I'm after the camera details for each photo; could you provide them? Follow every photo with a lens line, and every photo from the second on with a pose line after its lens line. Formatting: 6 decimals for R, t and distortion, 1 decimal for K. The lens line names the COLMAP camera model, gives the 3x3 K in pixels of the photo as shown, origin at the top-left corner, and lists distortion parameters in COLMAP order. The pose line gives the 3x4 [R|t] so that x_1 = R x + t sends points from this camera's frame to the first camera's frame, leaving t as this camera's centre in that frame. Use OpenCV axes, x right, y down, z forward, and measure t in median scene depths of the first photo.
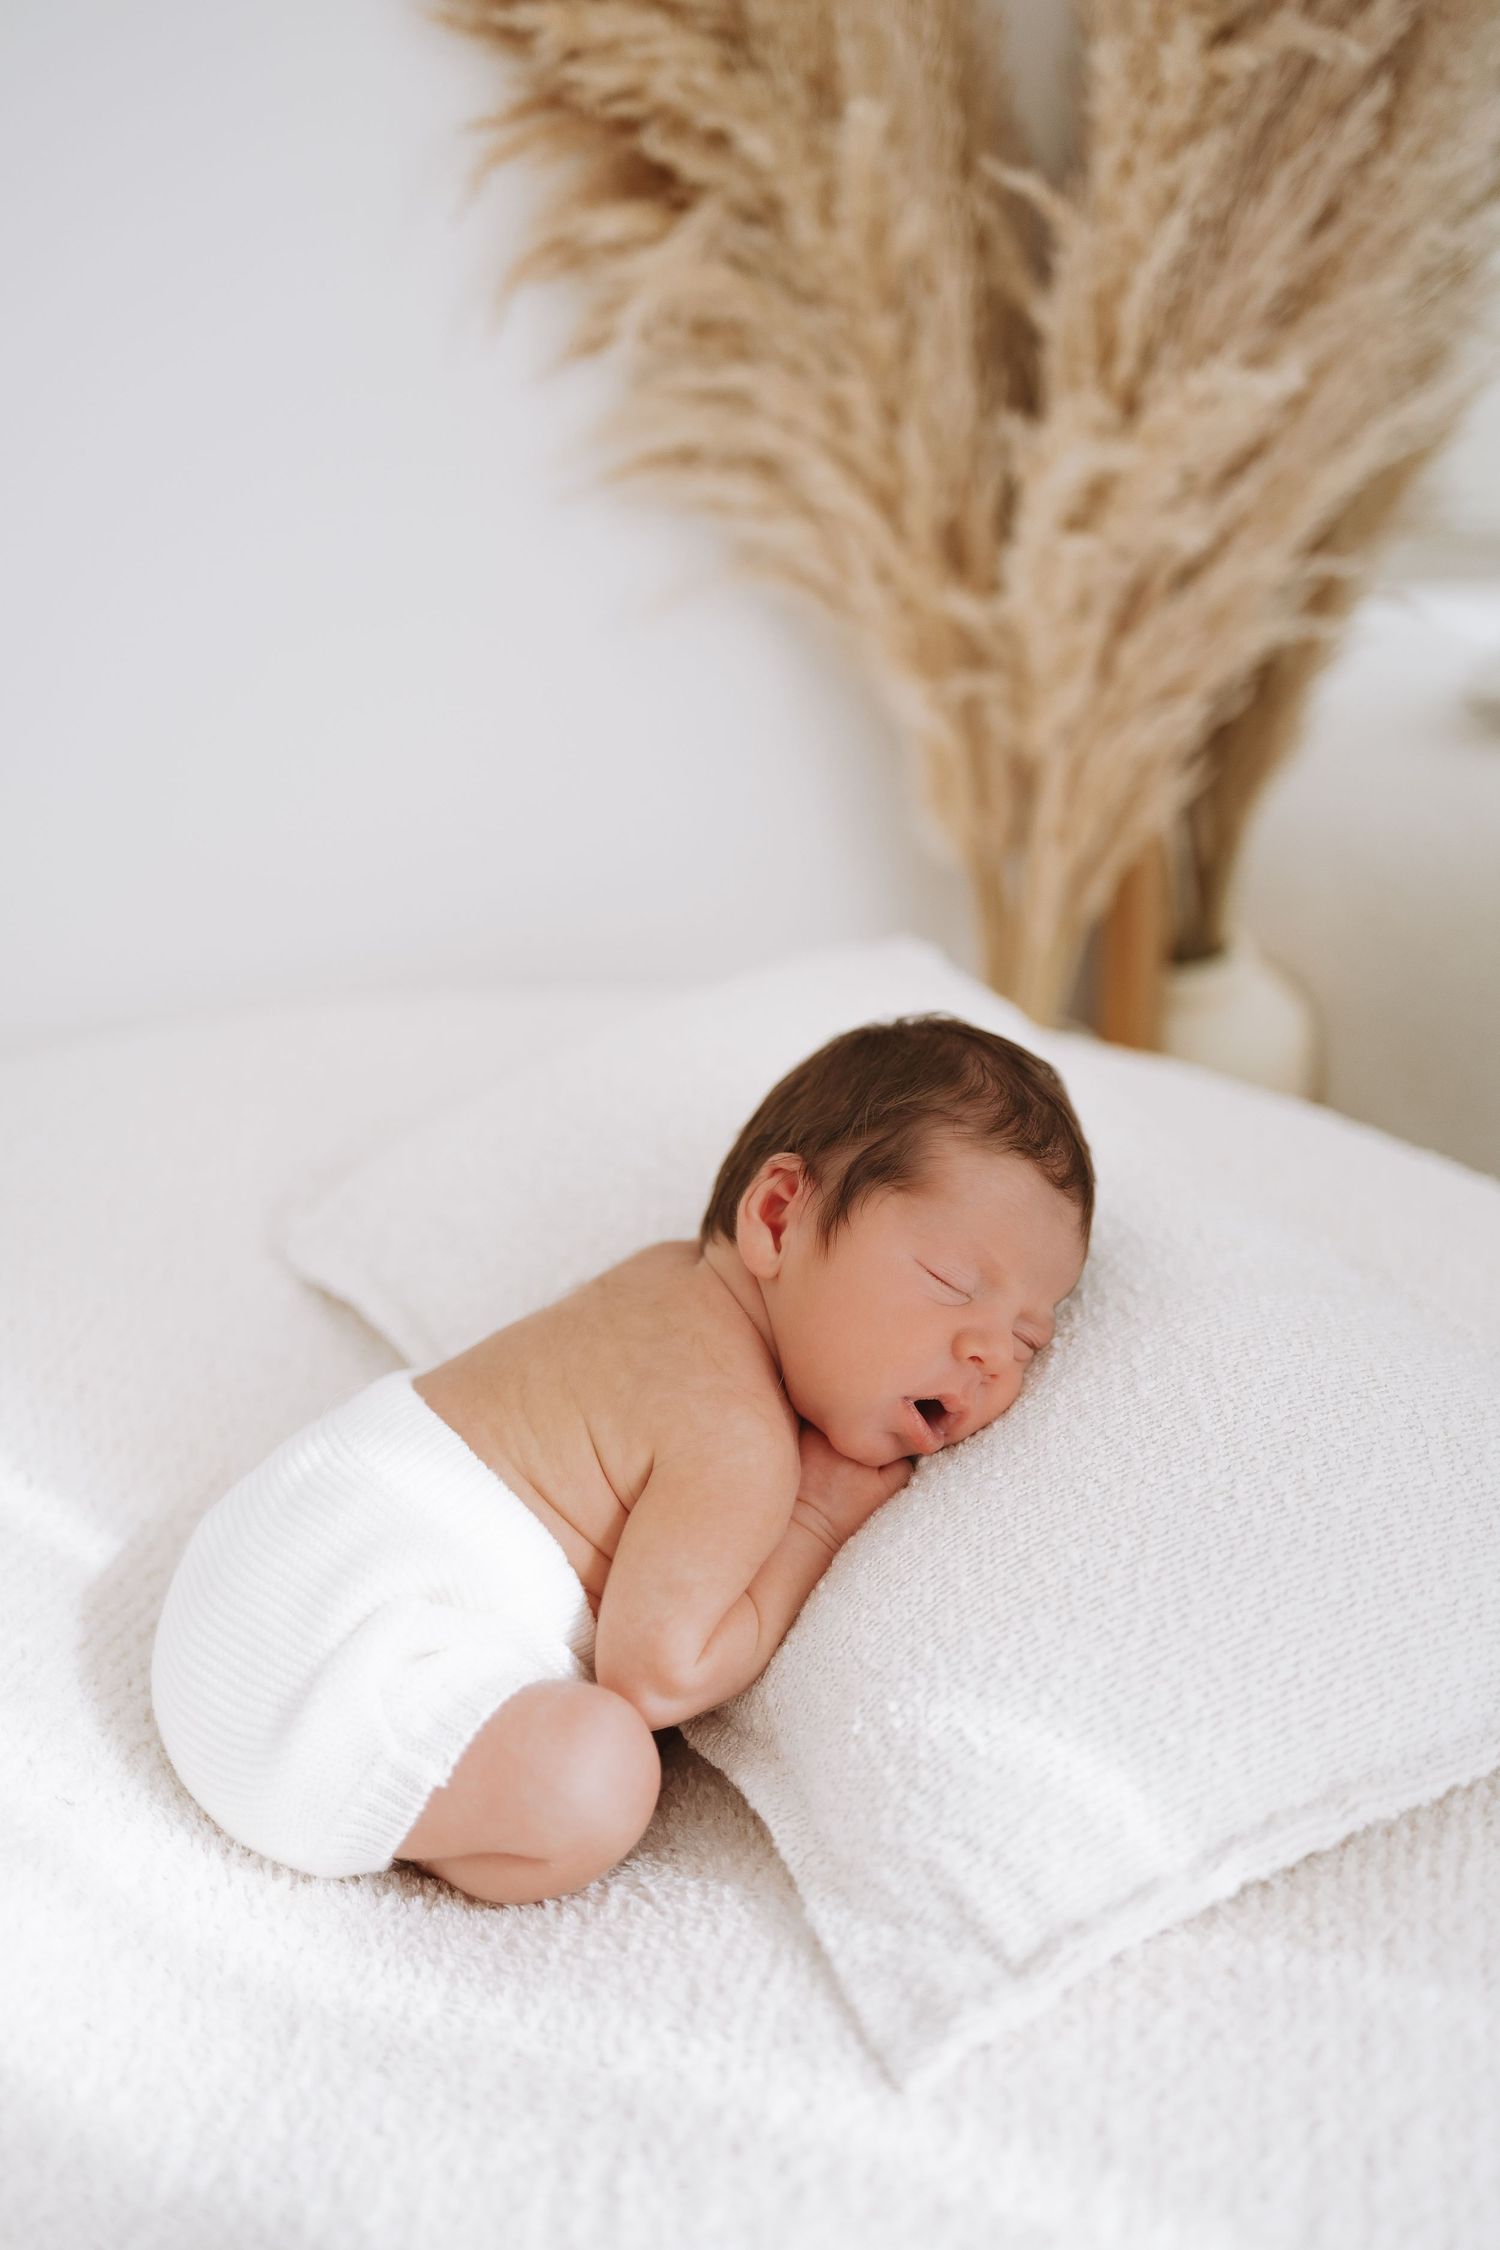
lens RADIAL K [[2832.8, 0, 750.0], [0, 2832.8, 1125.0], [0, 0, 1]] dist [0.212734, 0.038482]
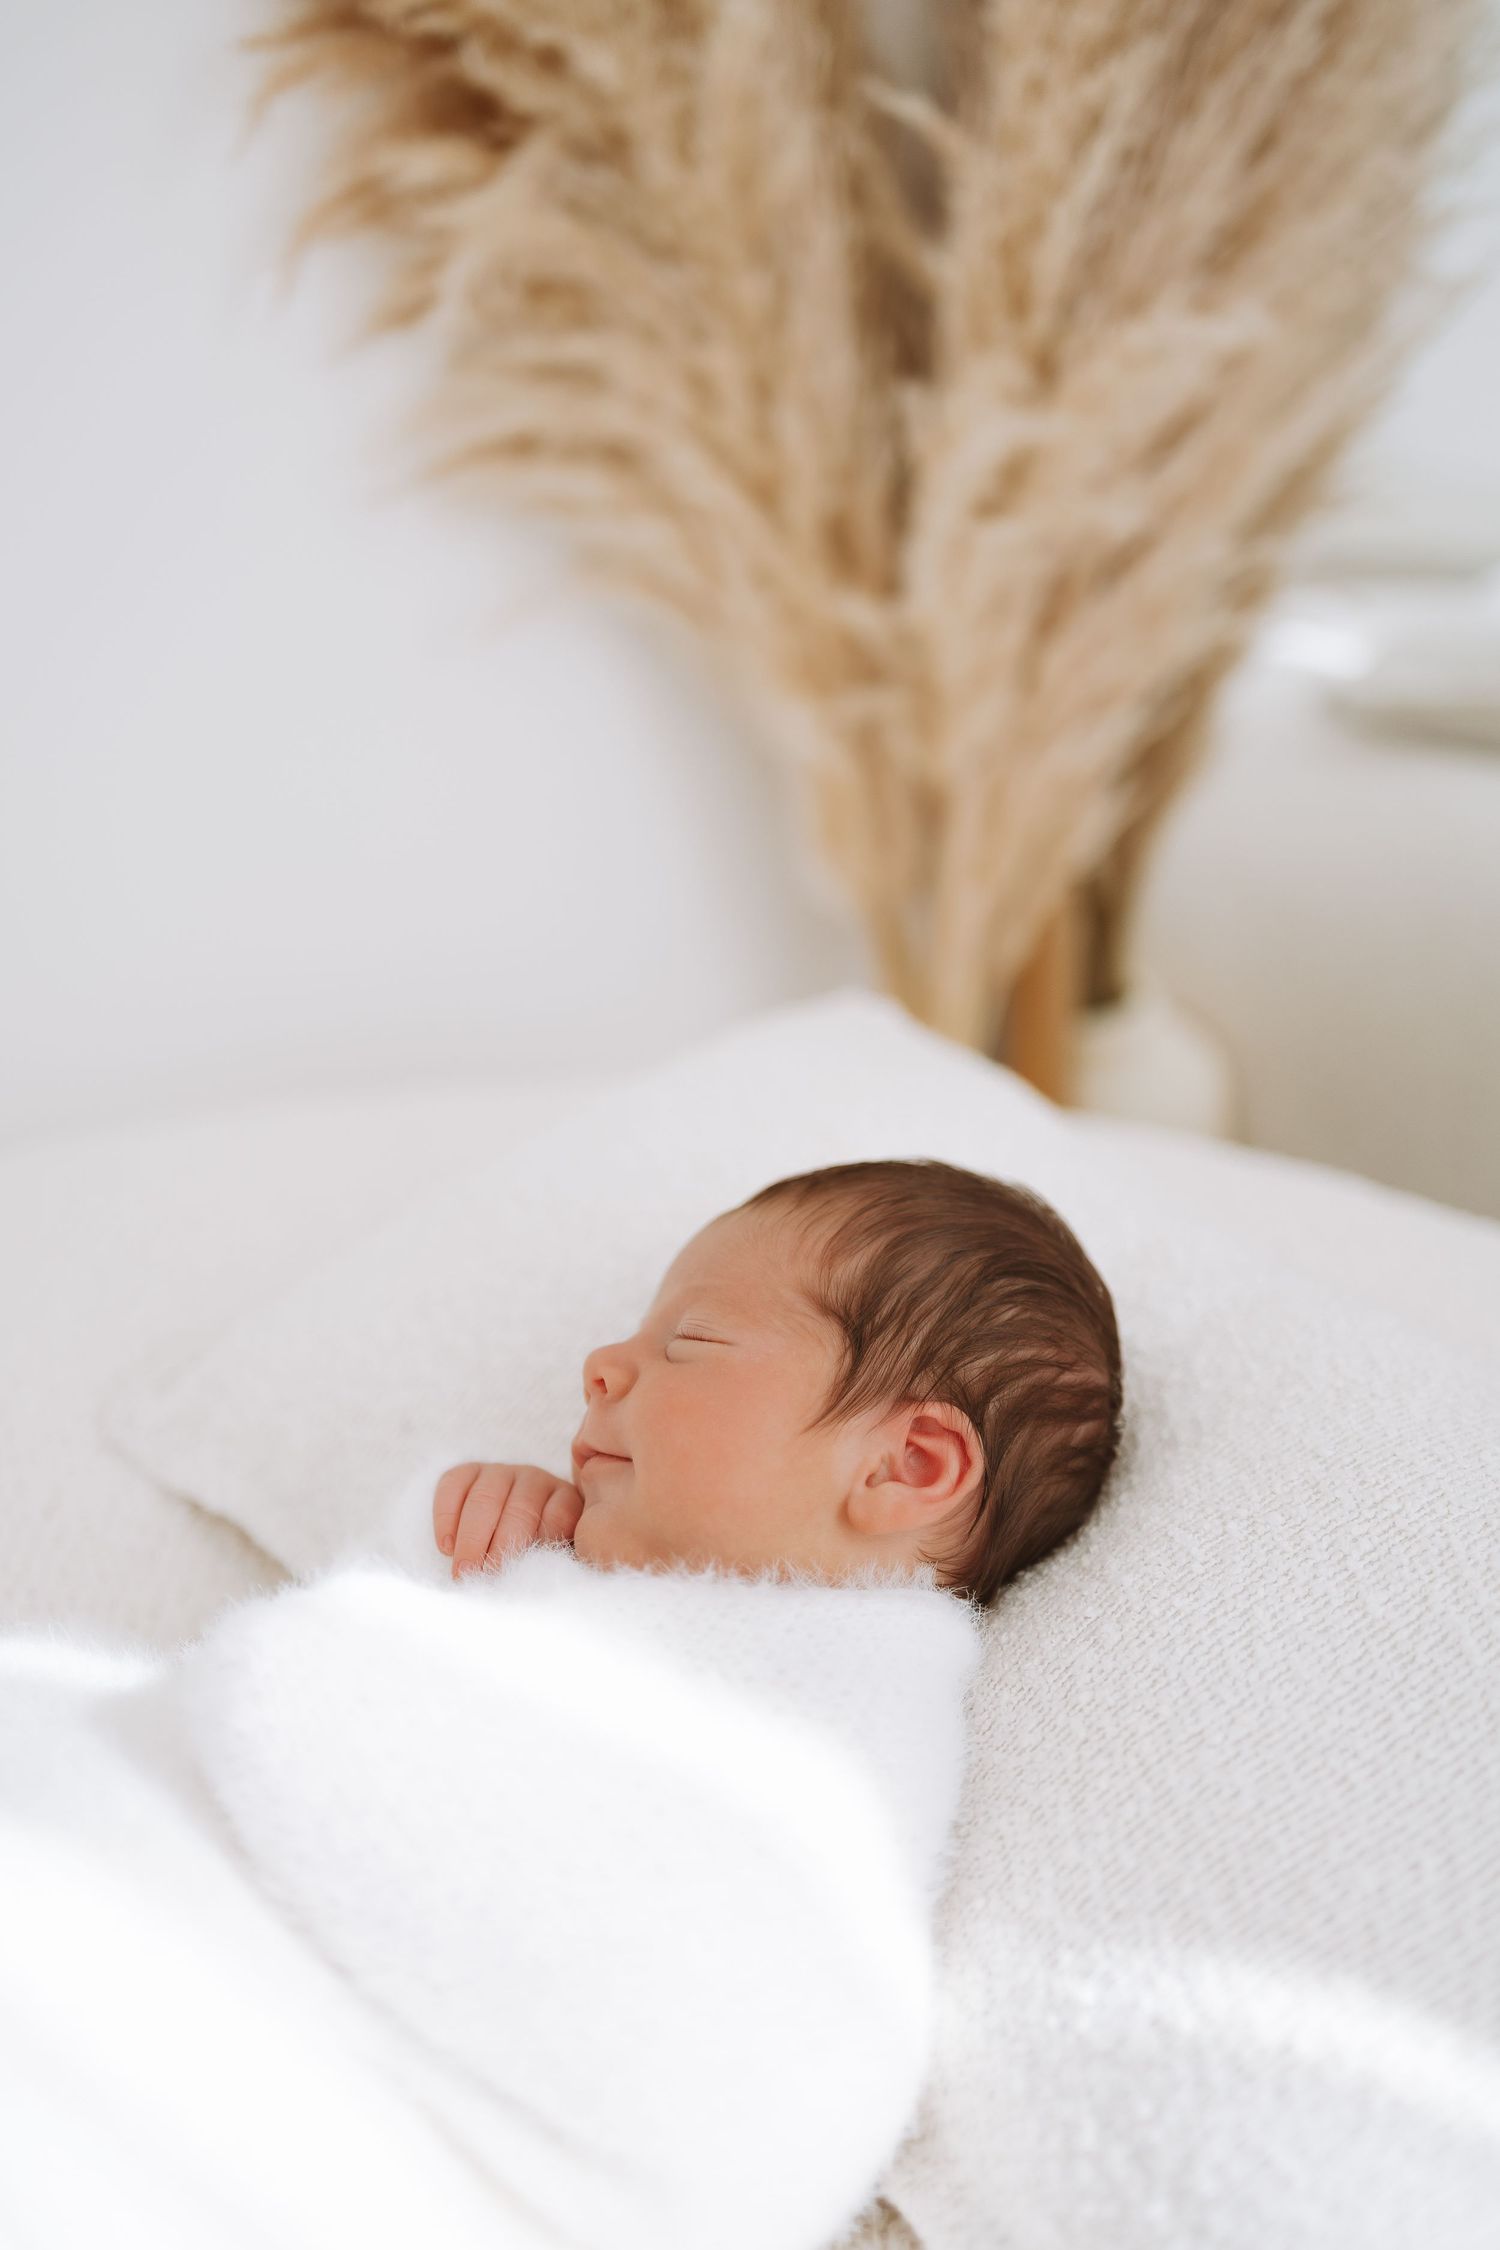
lens RADIAL K [[2832.8, 0, 750.0], [0, 2832.8, 1125.0], [0, 0, 1]] dist [0.212734, 0.038482]
pose [[0.991645, -0.056798, 0.115817, -0.066531], [0.058598, 0.998207, -0.012192, -0.020997], [-0.114916, 0.018876, 0.993196, 0.165388]]
